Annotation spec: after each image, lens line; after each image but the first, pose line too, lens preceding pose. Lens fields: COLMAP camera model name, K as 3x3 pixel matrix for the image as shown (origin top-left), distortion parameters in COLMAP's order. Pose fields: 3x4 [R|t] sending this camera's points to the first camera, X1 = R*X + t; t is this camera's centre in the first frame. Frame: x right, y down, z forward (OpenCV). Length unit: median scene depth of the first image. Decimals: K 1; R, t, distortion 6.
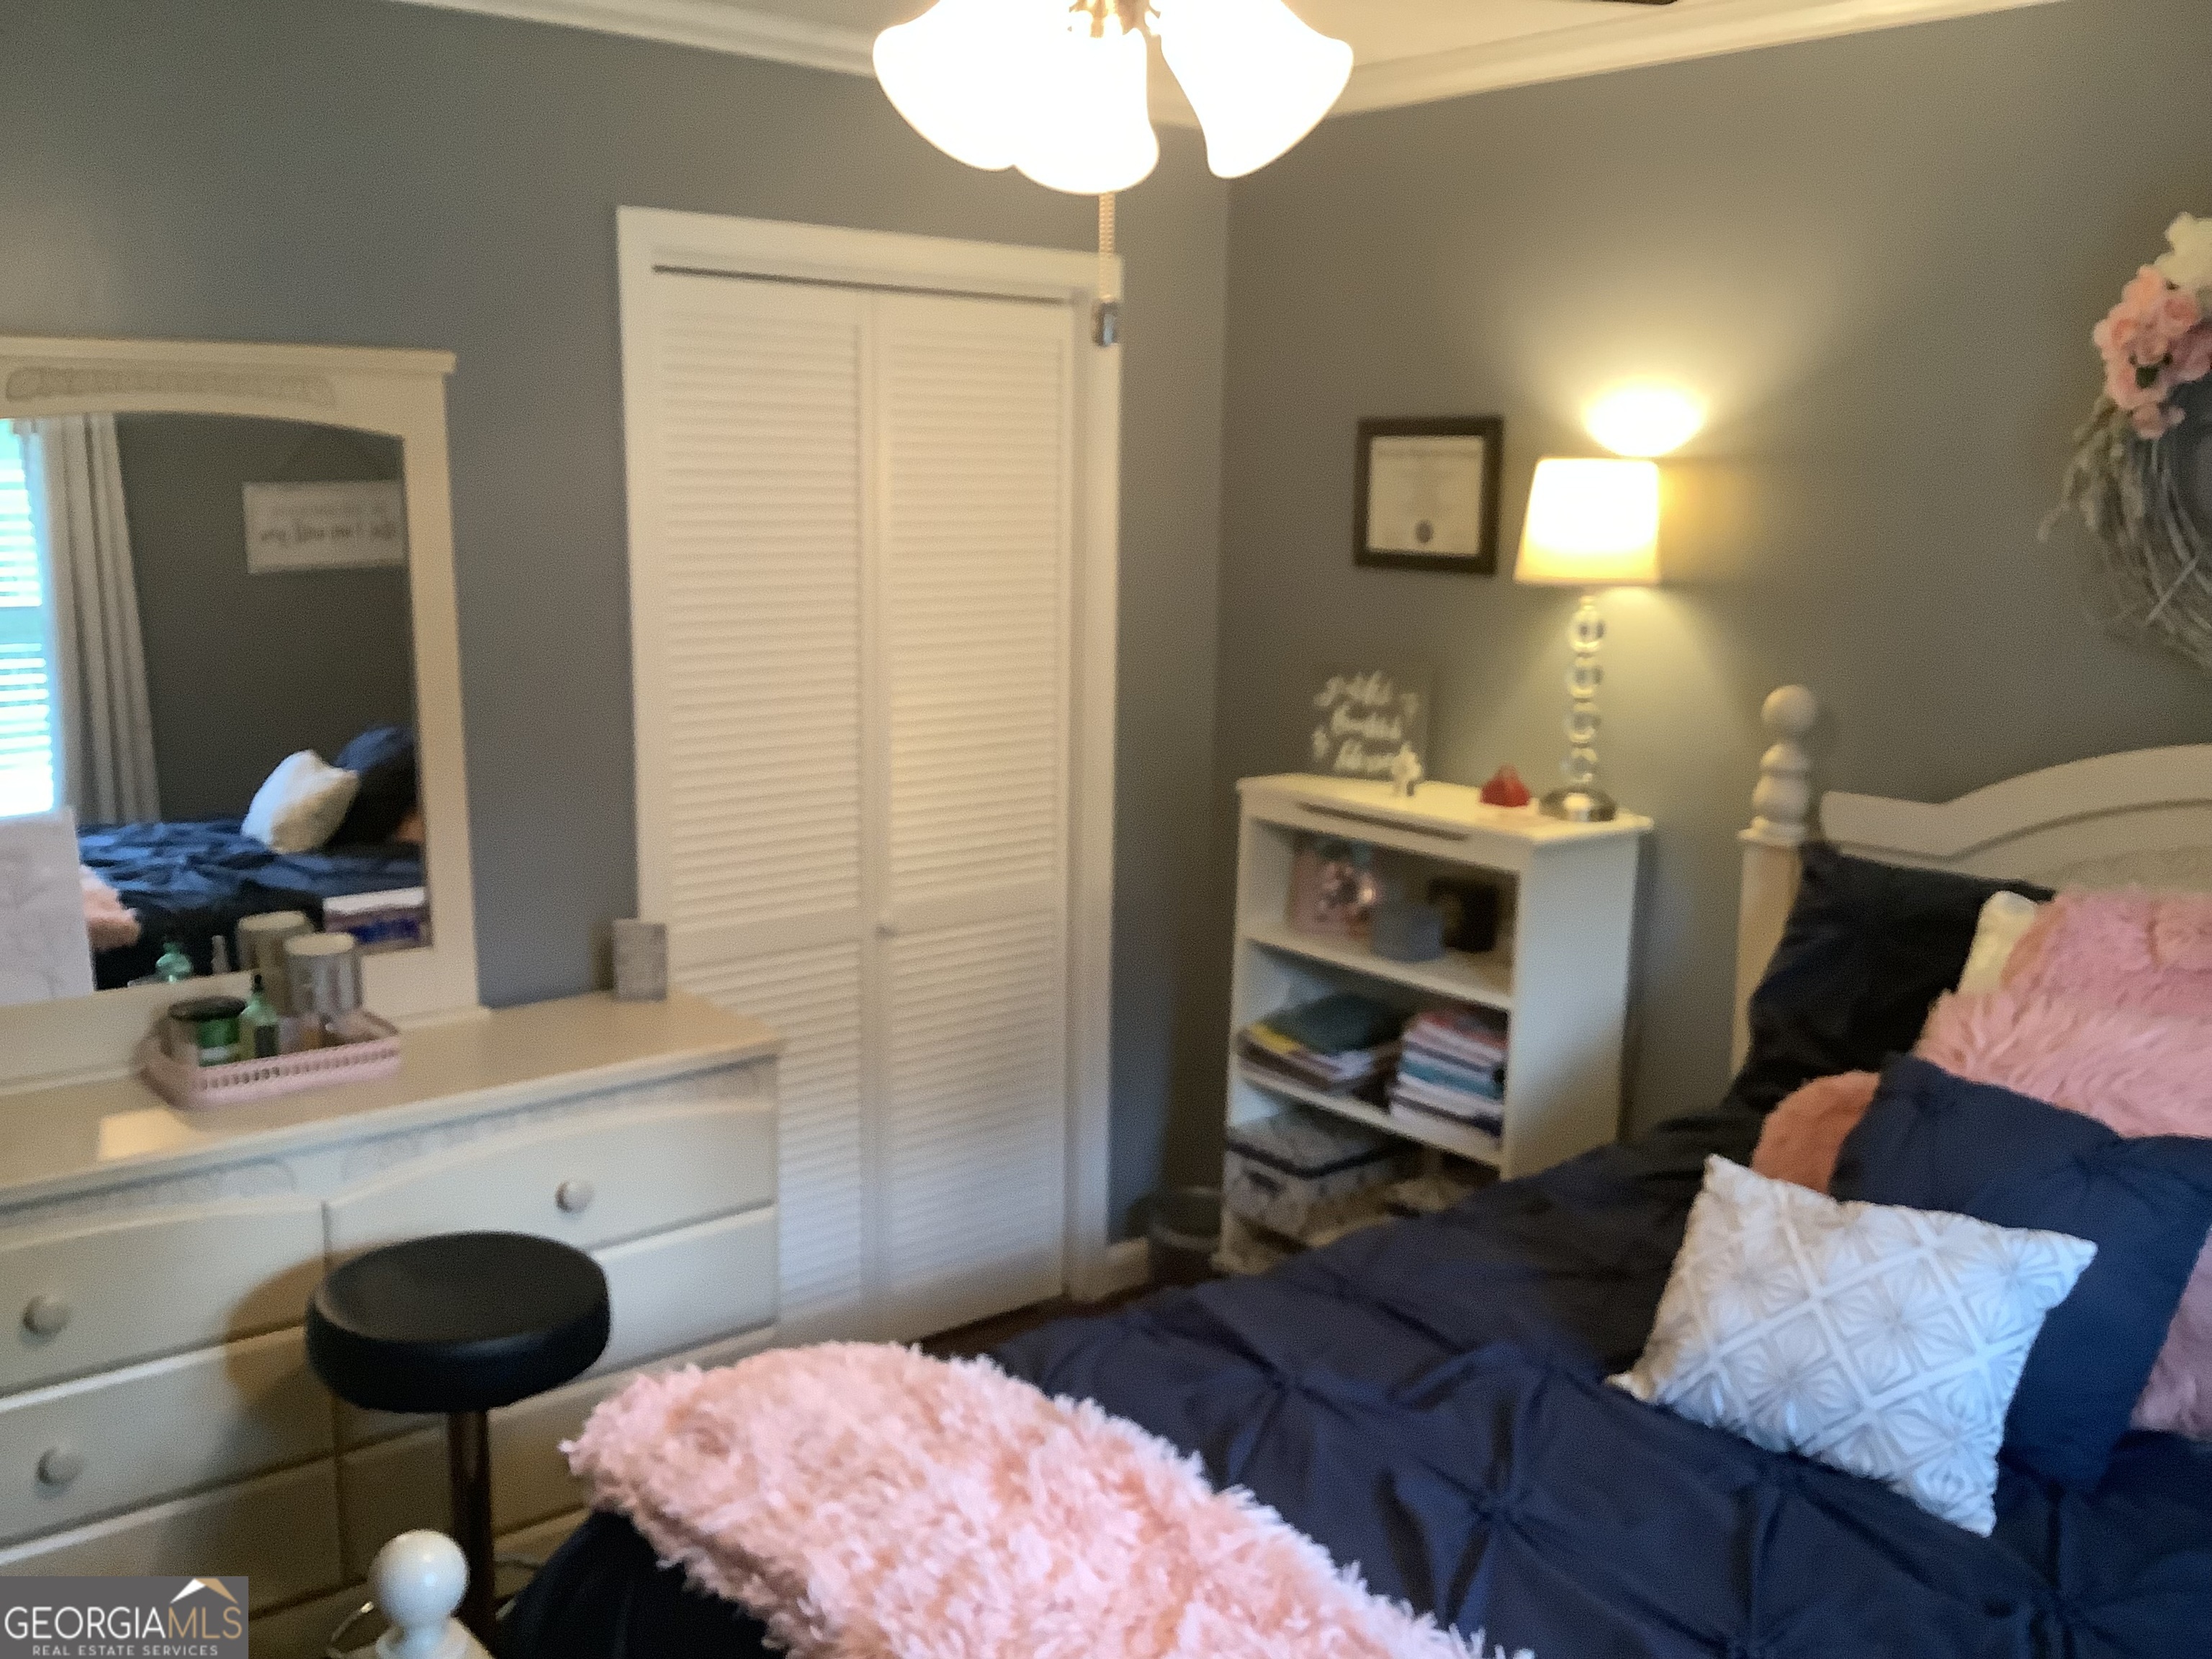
lens RADIAL K [[1996.8, 0, 1106.0], [0, 1996.8, 829.5], [0, 0, 1]] dist [0.089912, -0.170802]
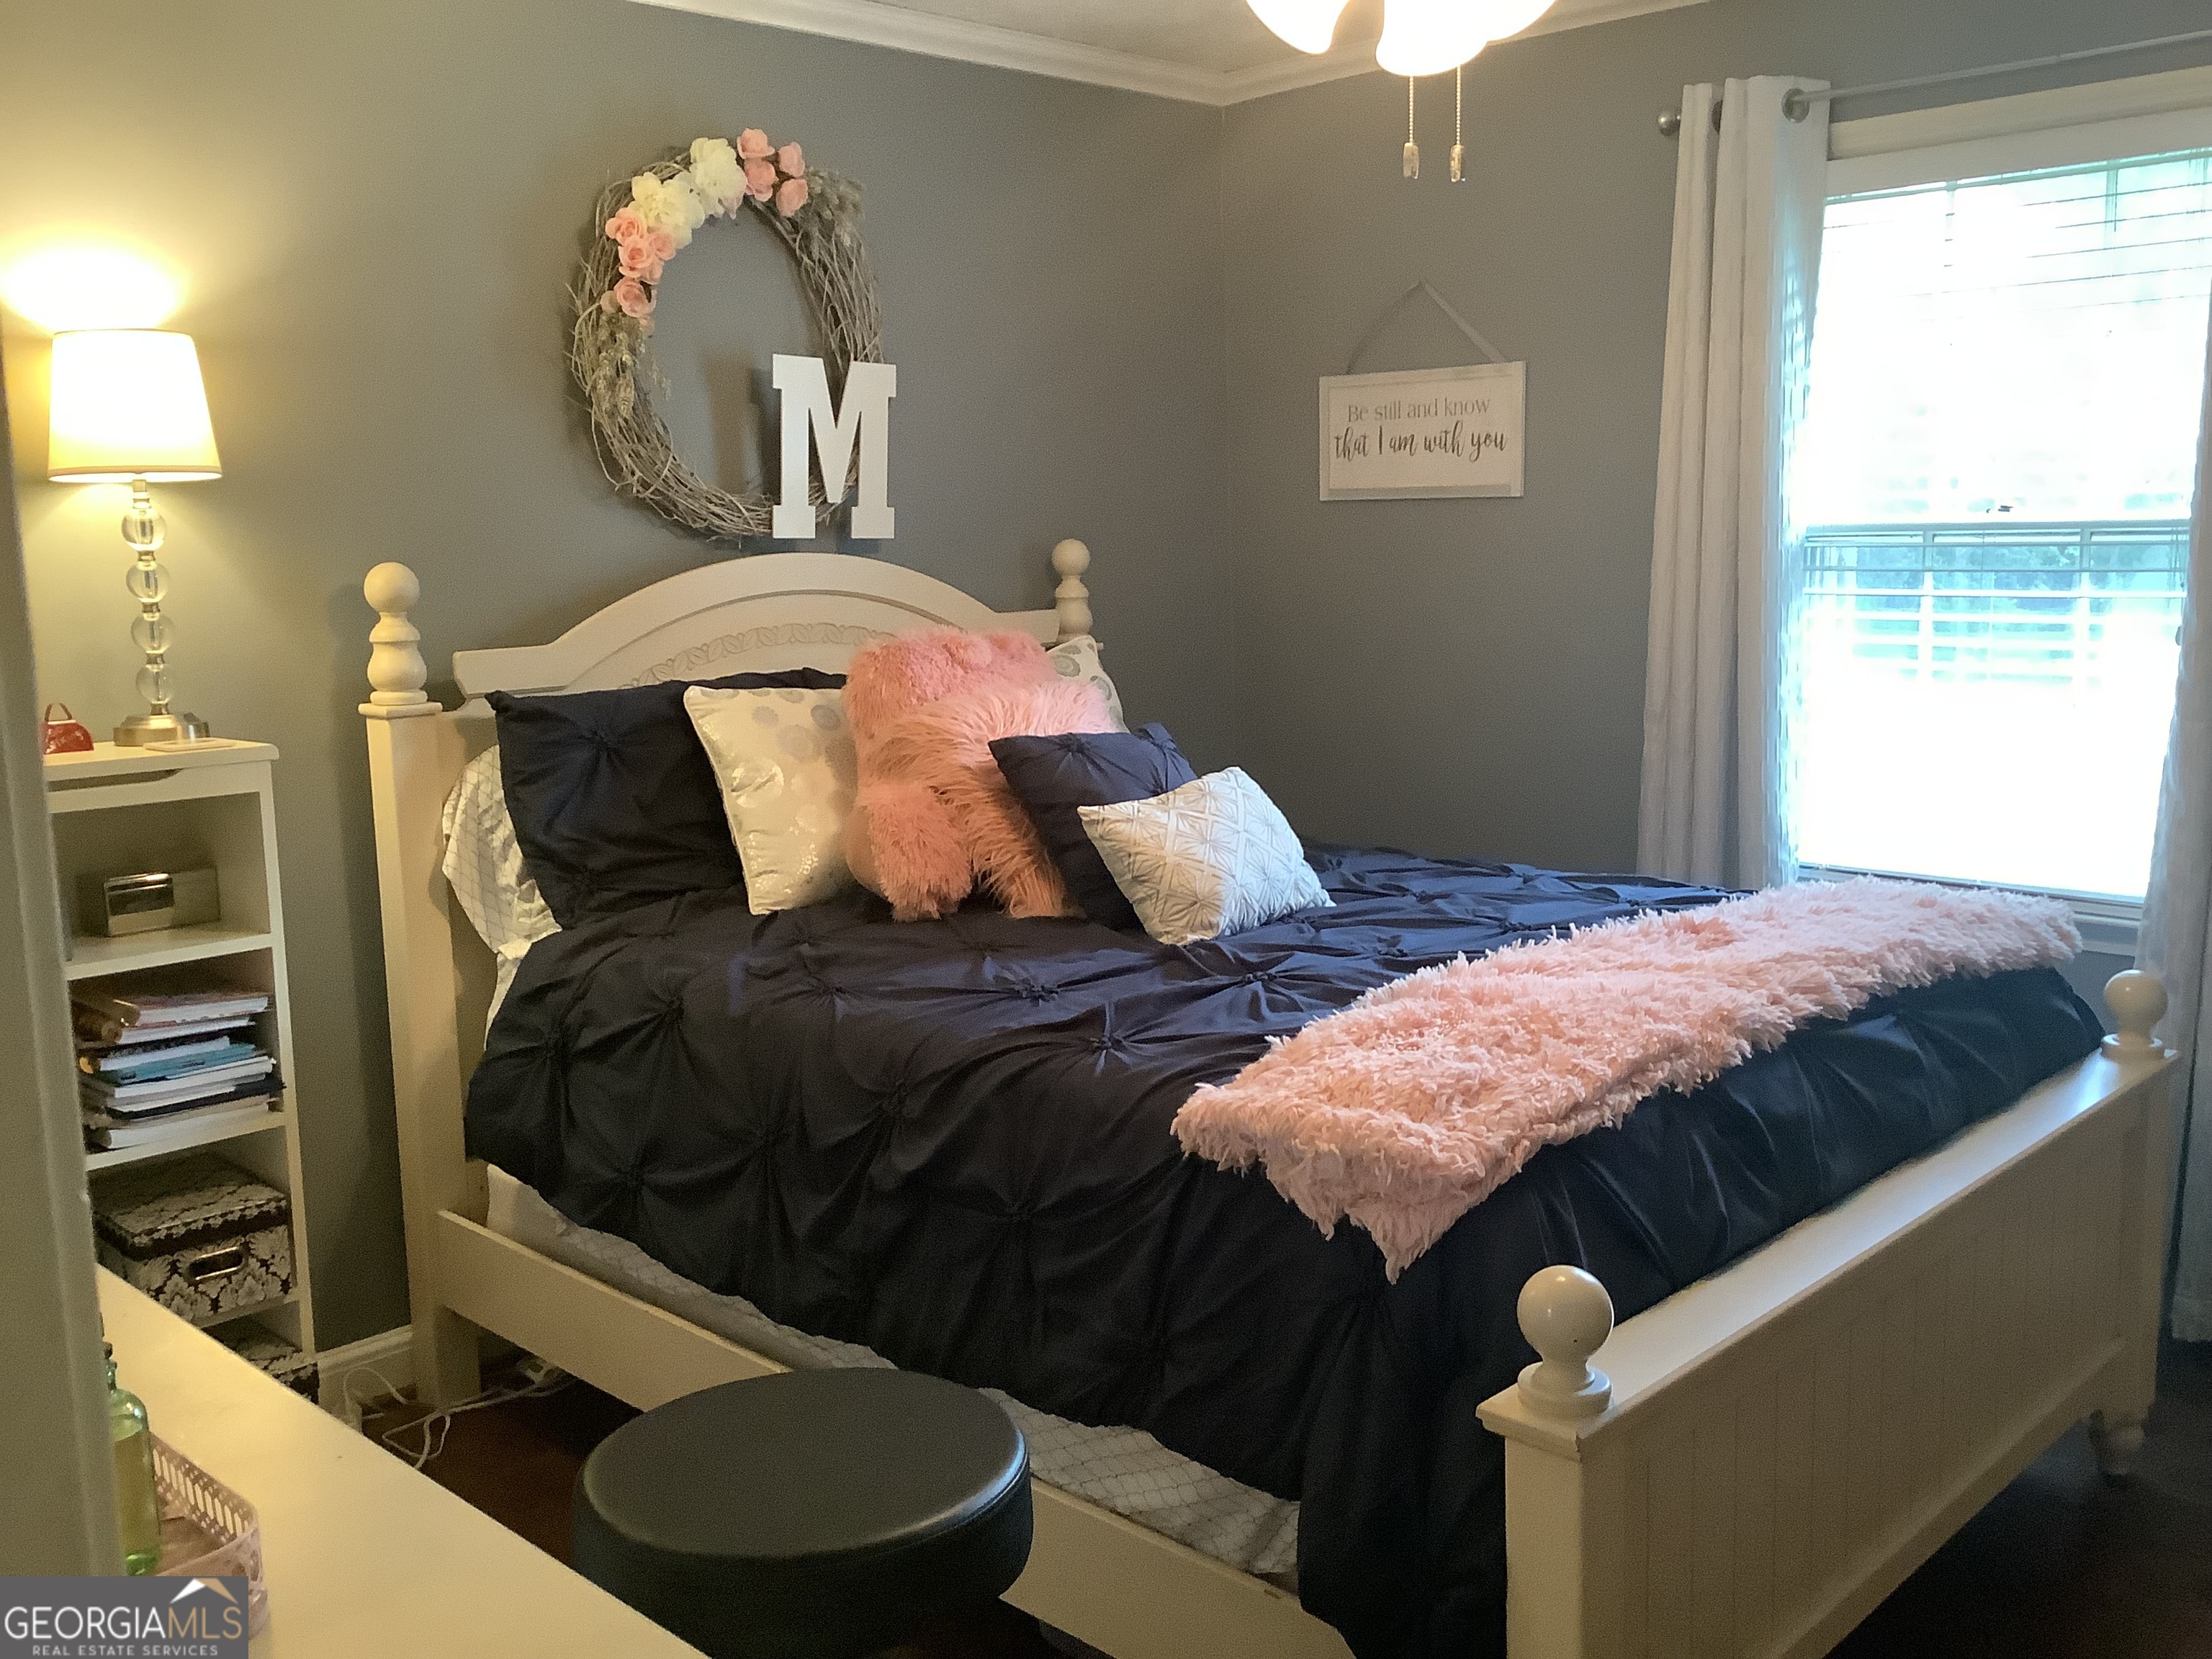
lens RADIAL K [[1996.8, 0, 1106.0], [0, 1996.8, 829.5], [0, 0, 1]] dist [0.089912, -0.170802]
pose [[-0.089024, -0.168951, 0.981596, -0.729622], [0.190966, 0.964331, 0.183298, -0.055051], [-0.977551, 0.203769, -0.053585, 0.702173]]
